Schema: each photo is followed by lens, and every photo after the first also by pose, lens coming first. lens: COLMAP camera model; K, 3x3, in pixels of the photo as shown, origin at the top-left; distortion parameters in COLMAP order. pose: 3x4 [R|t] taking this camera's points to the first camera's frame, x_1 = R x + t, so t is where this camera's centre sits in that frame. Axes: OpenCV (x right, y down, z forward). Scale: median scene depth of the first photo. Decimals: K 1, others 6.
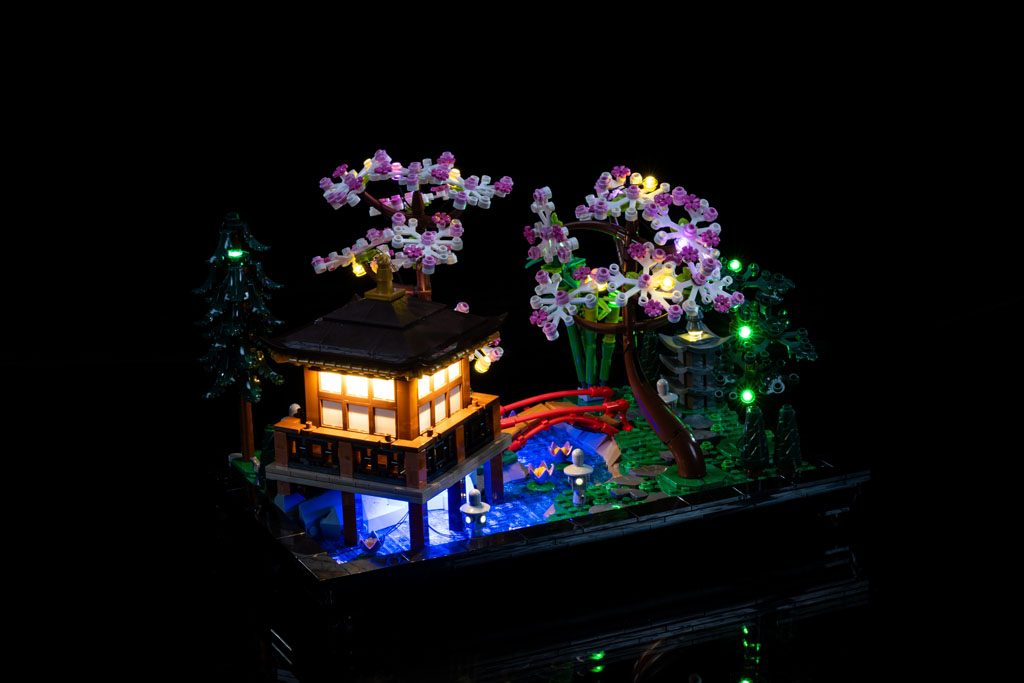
lens RADIAL K [[2129.6, 0, 512.0], [0, 2129.6, 341.5], [0, 0, 1]] dist [-0.006985, -0.079895]
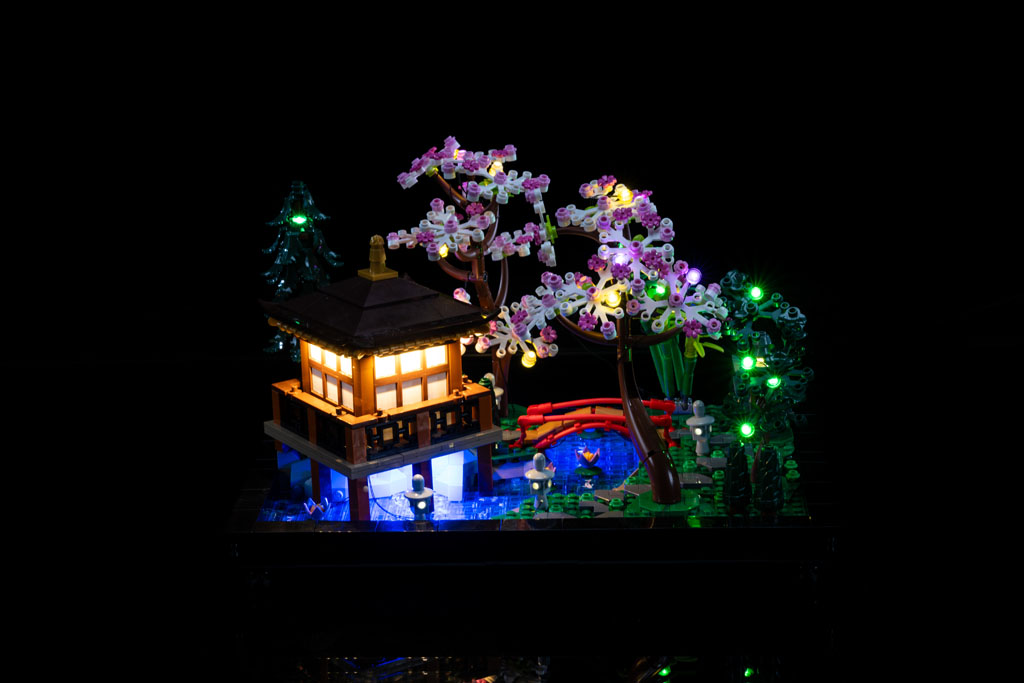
lens RADIAL K [[2129.6, 0, 512.0], [0, 2129.6, 341.5], [0, 0, 1]] dist [-0.006985, -0.079895]
pose [[0.895686, 0.139453, -0.422255, 0.438459], [-0.133141, 0.990094, 0.044569, -0.044596], [0.424287, 0.016300, 0.905381, 0.093060]]
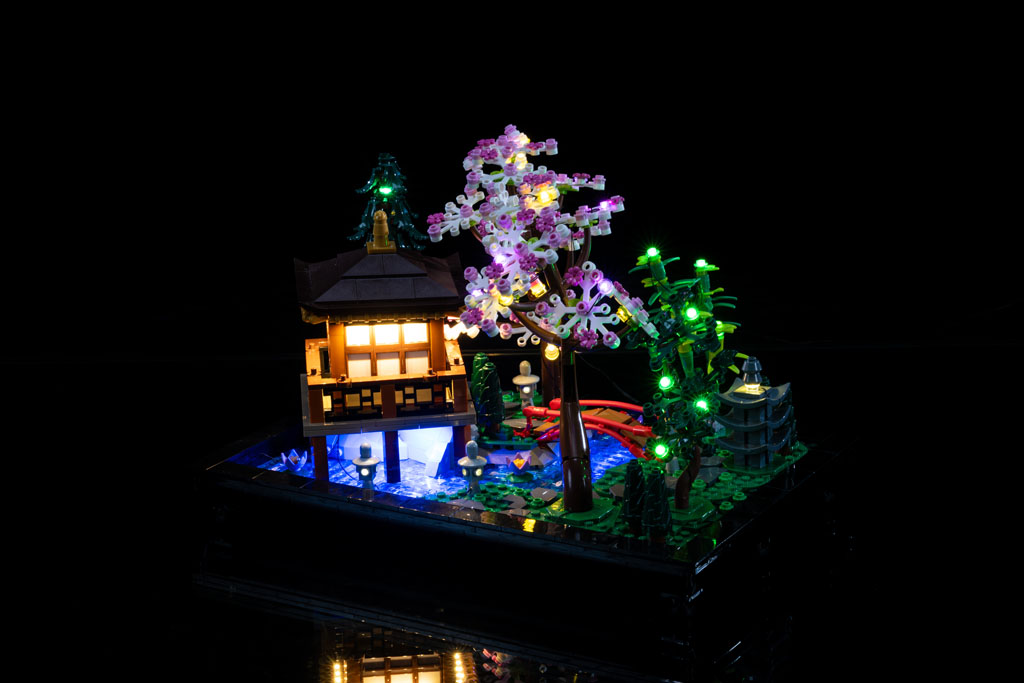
lens RADIAL K [[2129.6, 0, 512.0], [0, 2129.6, 341.5], [0, 0, 1]] dist [-0.006985, -0.079895]
pose [[0.602169, 0.256916, -0.755901, 0.804526], [-0.235362, 0.961856, 0.139421, -0.142077], [0.762887, 0.093955, 0.639668, 0.365843]]
